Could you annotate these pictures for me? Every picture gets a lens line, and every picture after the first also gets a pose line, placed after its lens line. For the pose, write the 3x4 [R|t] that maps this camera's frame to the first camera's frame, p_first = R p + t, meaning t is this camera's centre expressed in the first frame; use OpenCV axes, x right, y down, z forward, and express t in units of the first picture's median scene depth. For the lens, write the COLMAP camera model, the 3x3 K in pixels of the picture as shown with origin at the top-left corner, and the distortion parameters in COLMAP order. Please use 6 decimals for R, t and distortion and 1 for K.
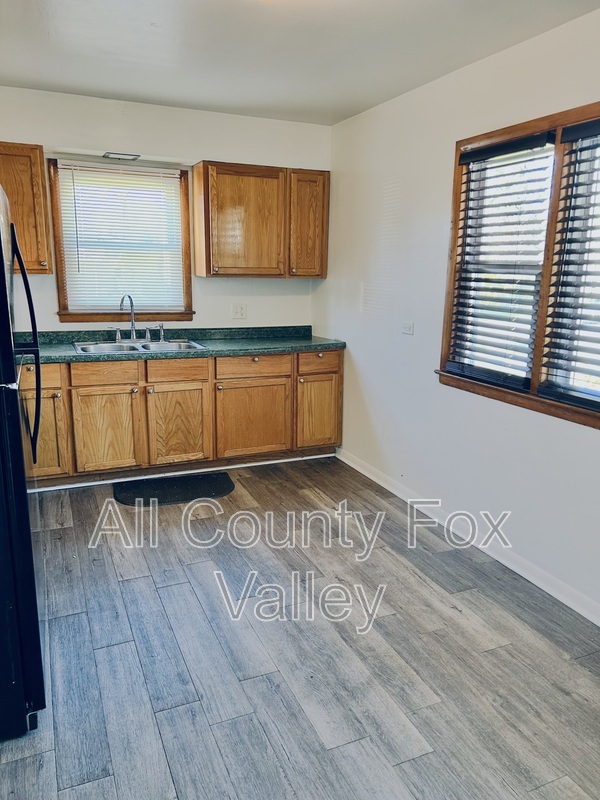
lens RADIAL K [[609.0, 0, 302.5], [0, 609.0, 398.8], [0, 0, 1]] dist [0.069152, -0.063206]
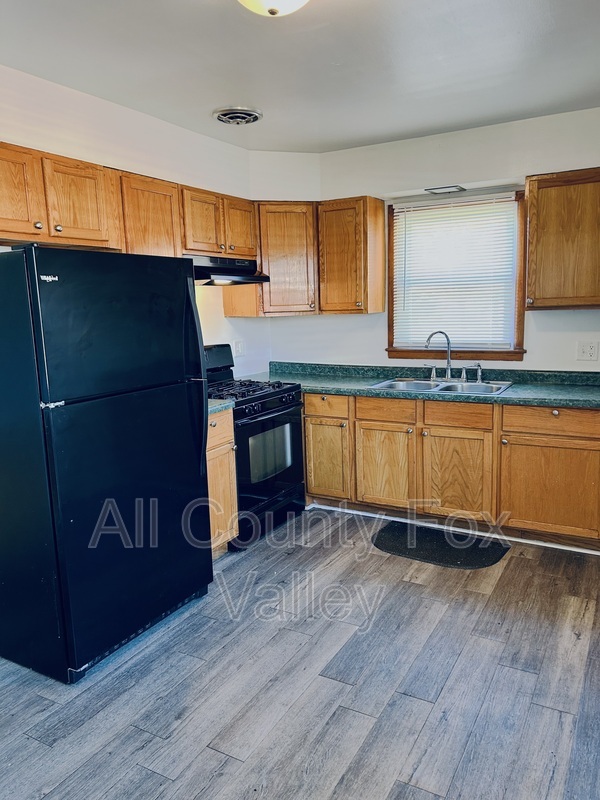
lens RADIAL K [[609.0, 0, 301.5], [0, 609.0, 400.5], [0, 0, 1]] dist [0.069152, -0.063206]
pose [[0.593349, 0.092862, -0.799571, 0.365626], [-0.134051, 0.990852, 0.015601, -0.049655], [0.793705, 0.097926, 0.600369, 0.268497]]
